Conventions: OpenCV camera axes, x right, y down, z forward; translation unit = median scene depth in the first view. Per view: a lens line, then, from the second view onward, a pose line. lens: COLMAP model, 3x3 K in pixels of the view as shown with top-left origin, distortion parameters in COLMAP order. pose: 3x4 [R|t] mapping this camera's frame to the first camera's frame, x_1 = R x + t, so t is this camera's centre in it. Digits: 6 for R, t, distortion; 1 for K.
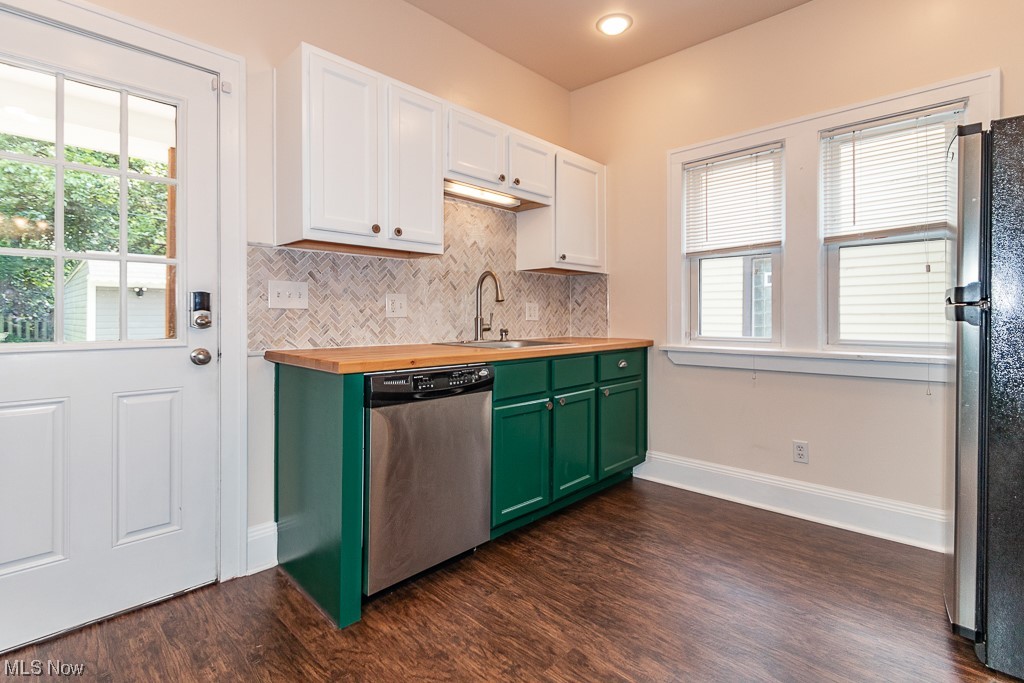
lens RADIAL K [[483.5, 0, 507.0], [0, 483.5, 305.4], [0, 0, 1]] dist [0.001548, -0.001535]
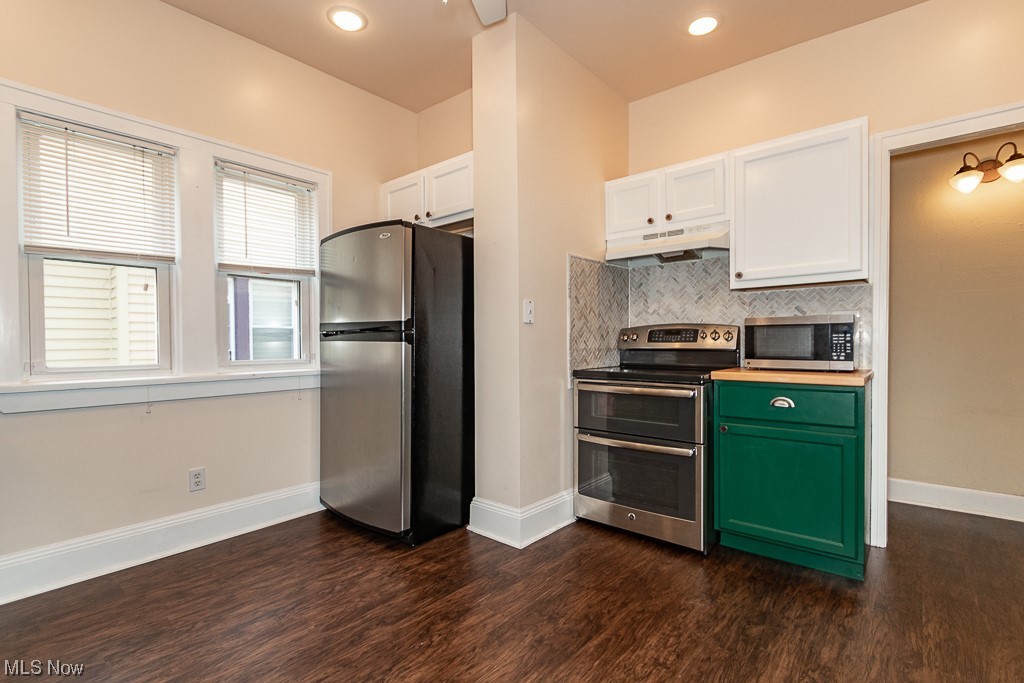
lens RADIAL K [[476.6, 0, 515.5], [0, 476.6, 337.9], [0, 0, 1]] dist [0.007732, -0.000676]
pose [[-0.060152, 0.005922, 0.998172, -0.394401], [-0.018807, 0.999798, -0.007065, 0.013854], [-0.998012, -0.019198, -0.060028, 0.427368]]
